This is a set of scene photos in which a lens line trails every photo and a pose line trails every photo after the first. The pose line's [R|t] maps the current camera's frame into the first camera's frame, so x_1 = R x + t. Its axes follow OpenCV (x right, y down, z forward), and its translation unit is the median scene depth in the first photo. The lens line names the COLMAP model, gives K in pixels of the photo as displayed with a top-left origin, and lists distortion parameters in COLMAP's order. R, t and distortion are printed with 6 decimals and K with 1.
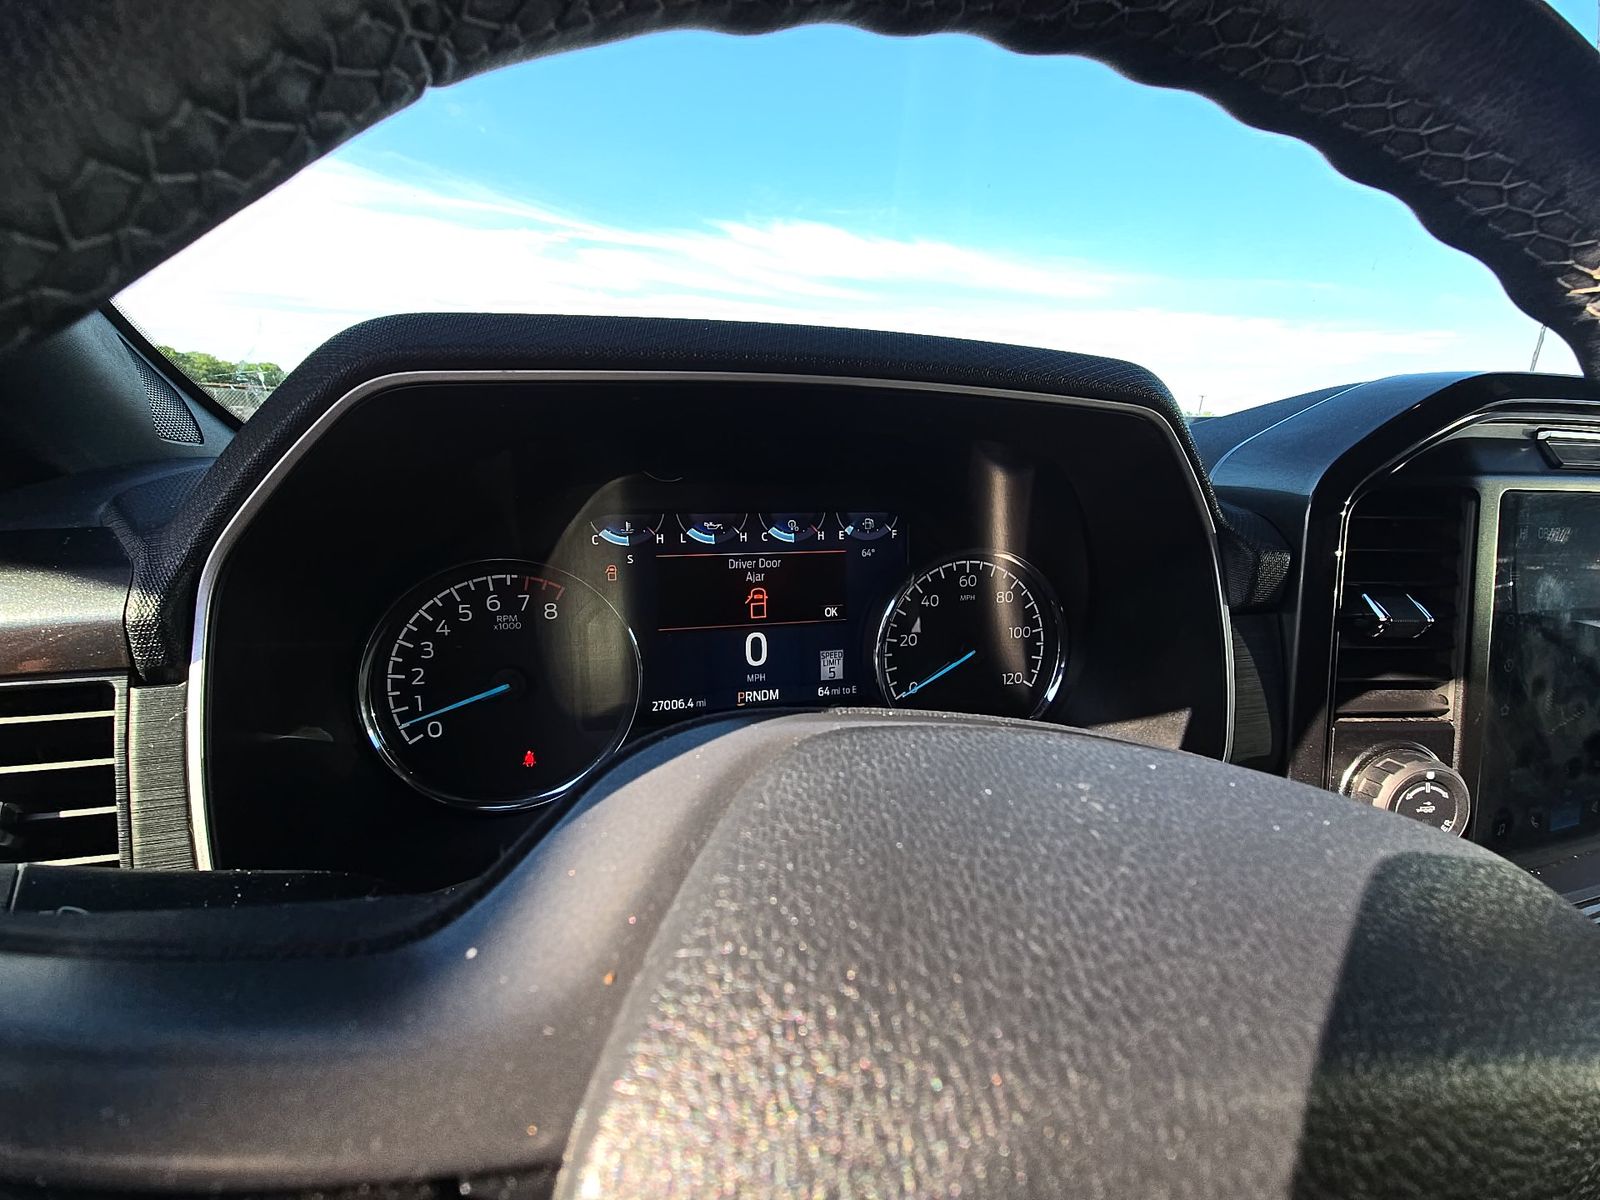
lens RADIAL K [[649.4, 0, 799.3], [0, 649.4, 591.8], [0, 0, 1]] dist [-0.000631, -0.000178]
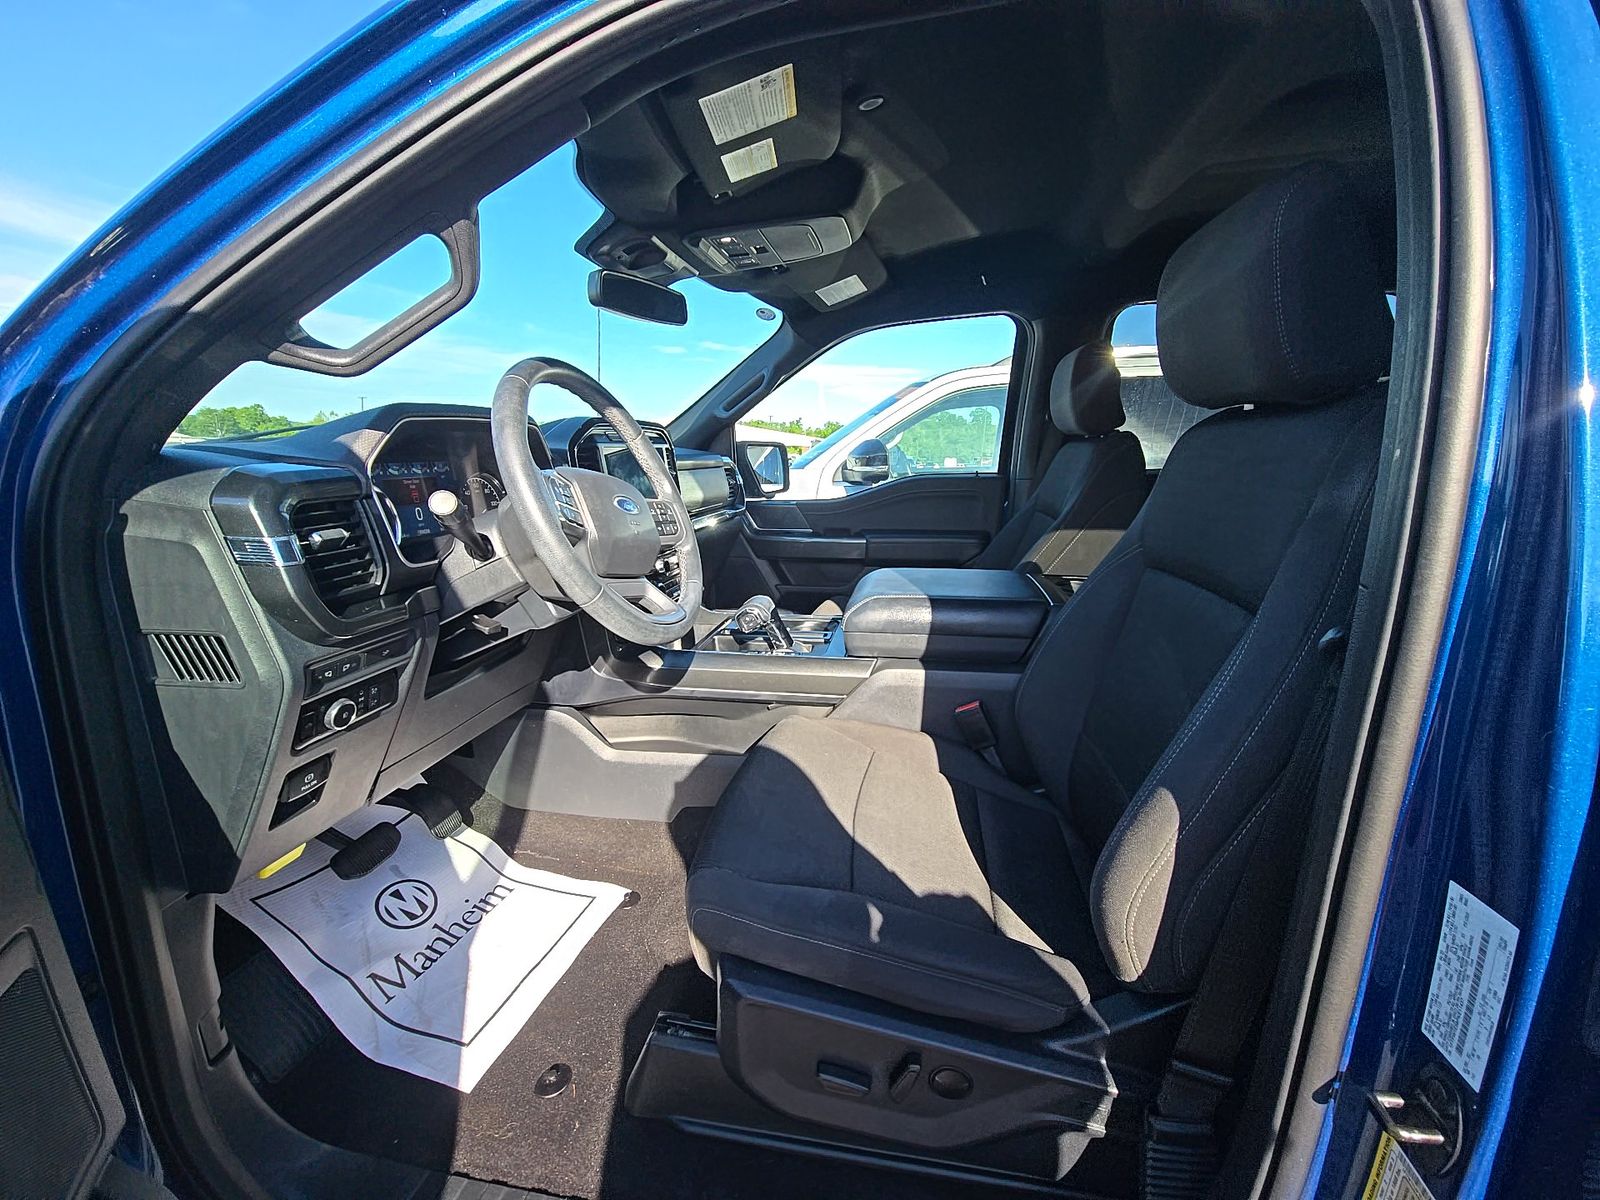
lens RADIAL K [[651.4, 0, 800.0], [0, 651.4, 594.8], [0, 0, 1]] dist [0.001876, -0.000583]
pose [[0.447112, -0.216899, 0.867782, -1.832490], [0.212664, 0.968113, 0.132404, 0.403473], [-0.868829, 0.125346, 0.478982, -1.665437]]
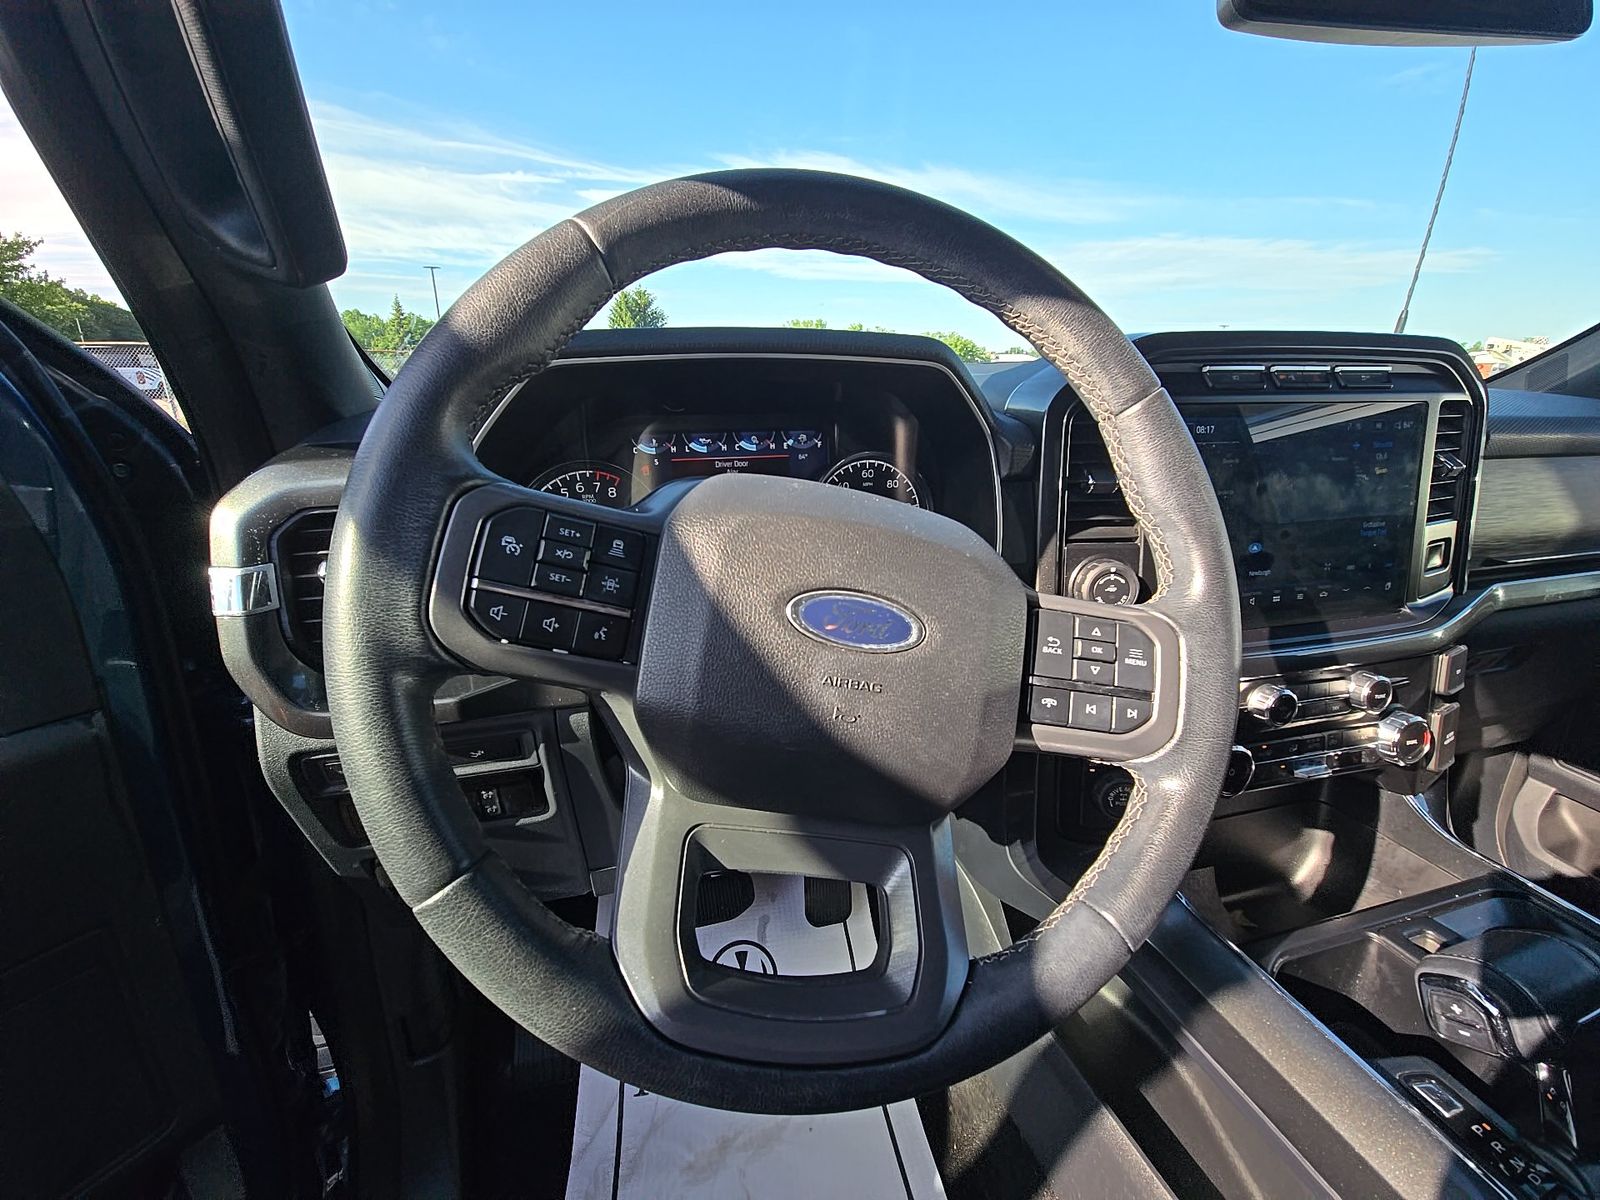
lens RADIAL K [[649.4, 0, 799.3], [0, 649.4, 591.8], [0, 0, 1]] dist [-0.000631, -0.000178]
pose [[0.999495, -0.022011, -0.022913, 0.135088], [0.023765, 0.996567, 0.079309, 0.155463], [0.021089, -0.079813, 0.996587, -0.669624]]
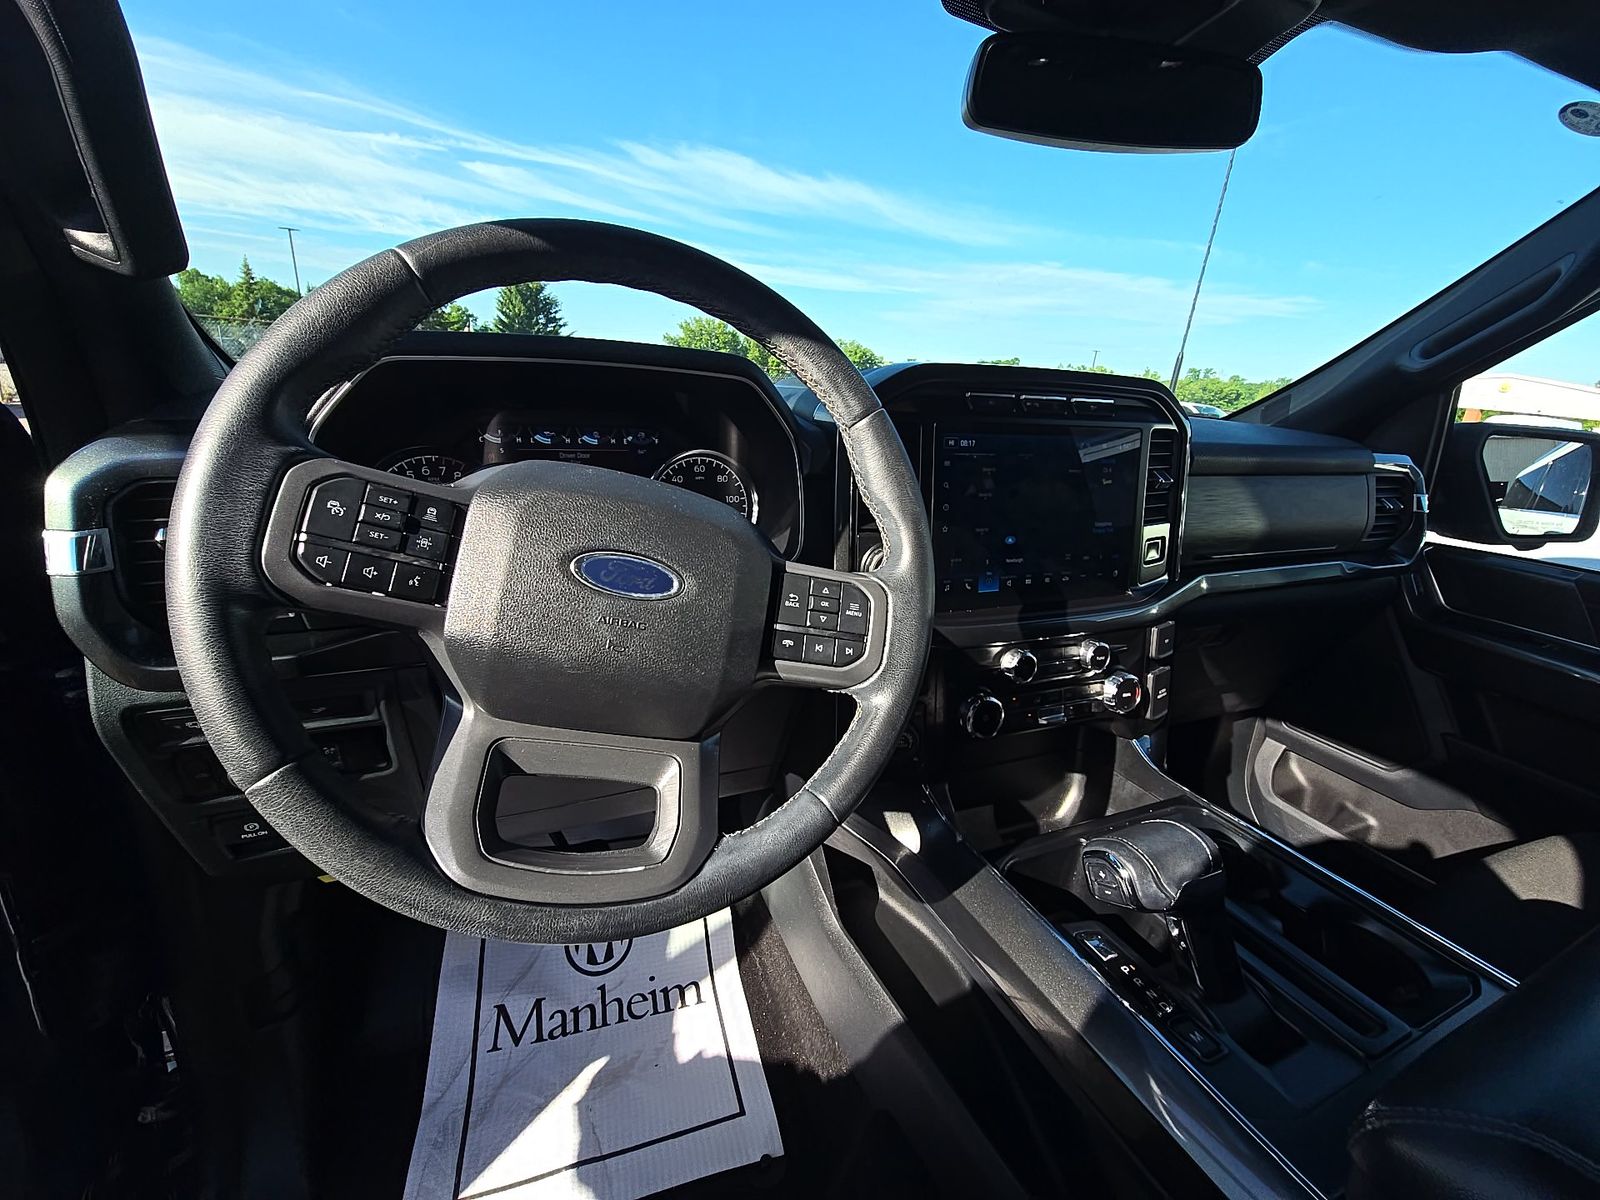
lens RADIAL K [[651.4, 0, 800.0], [0, 651.4, 594.8], [0, 0, 1]] dist [0.001876, -0.000583]
pose [[0.991644, -0.013635, 0.128284, 0.327706], [0.002876, 0.996488, 0.083685, 0.200416], [-0.128974, -0.082616, 0.988201, -0.951641]]
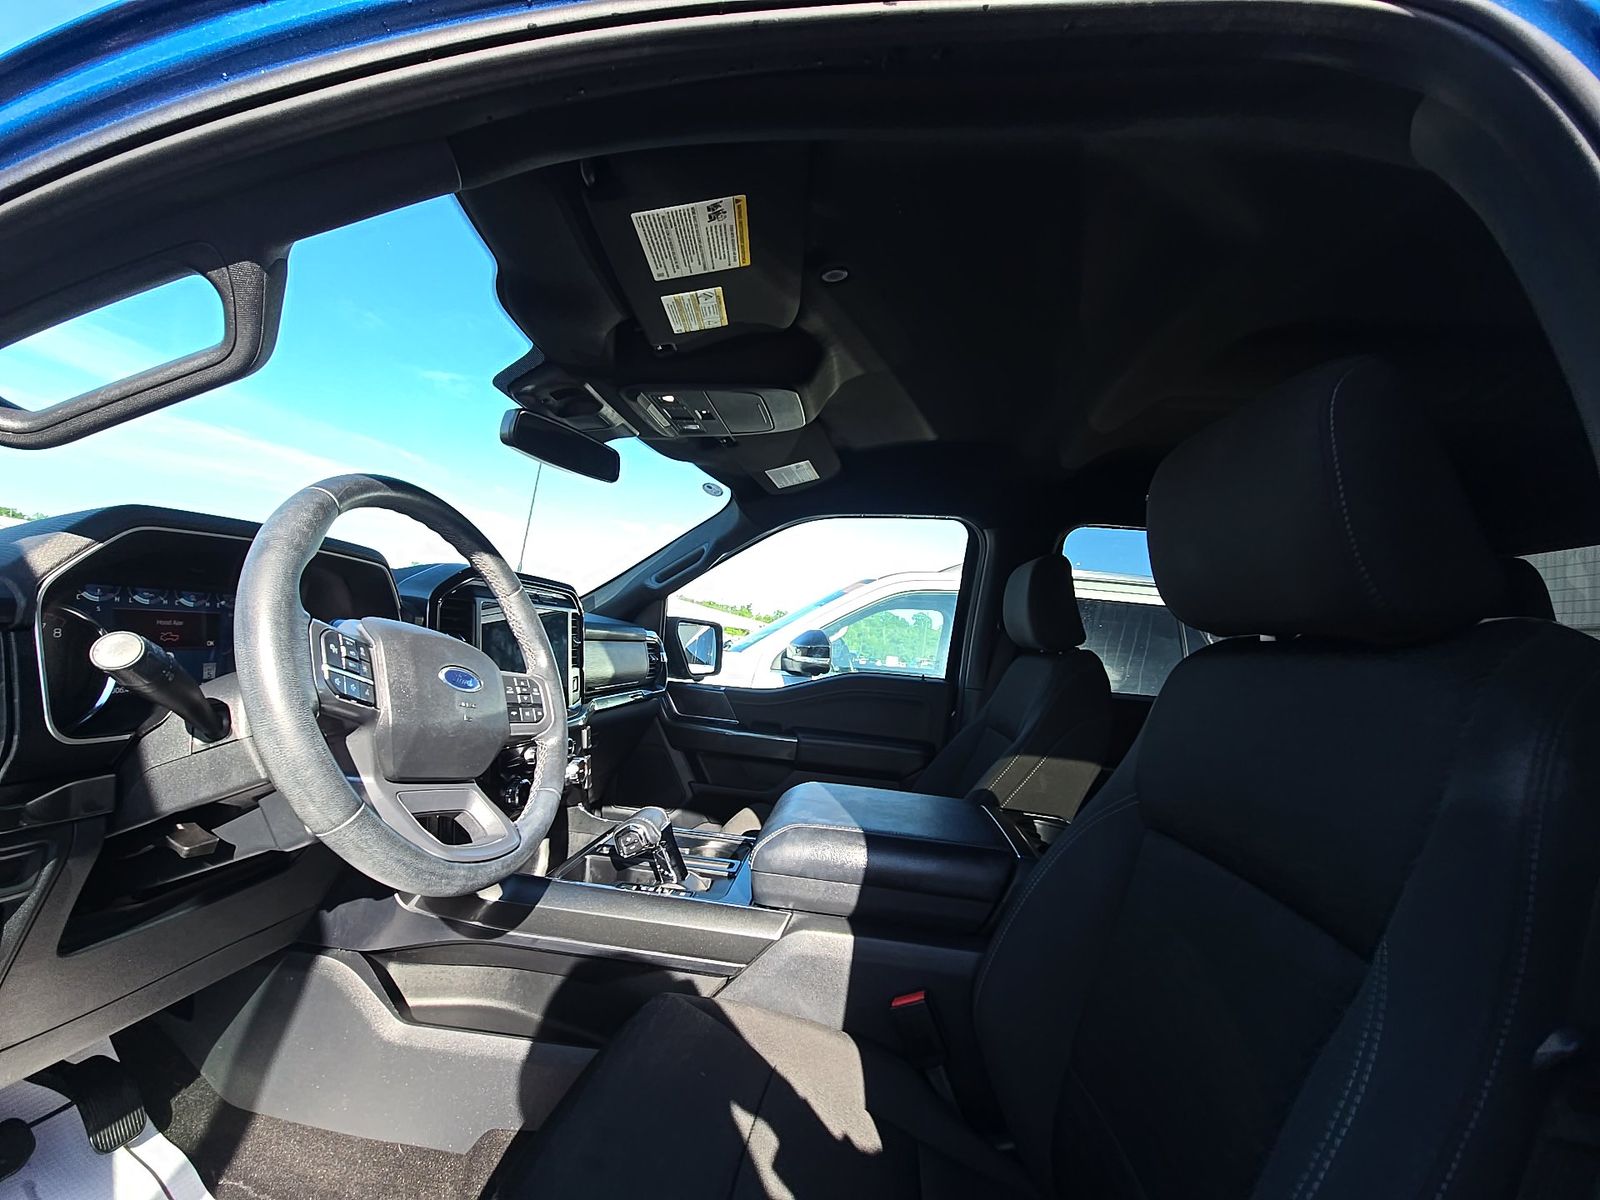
lens RADIAL K [[651.4, 0, 800.0], [0, 651.4, 594.8], [0, 0, 1]] dist [0.001876, -0.000583]
pose [[0.374216, 0.078691, 0.923997, -1.199482], [0.113712, 0.984980, -0.129938, 0.370110], [-0.920343, 0.153695, 0.359647, -1.477549]]
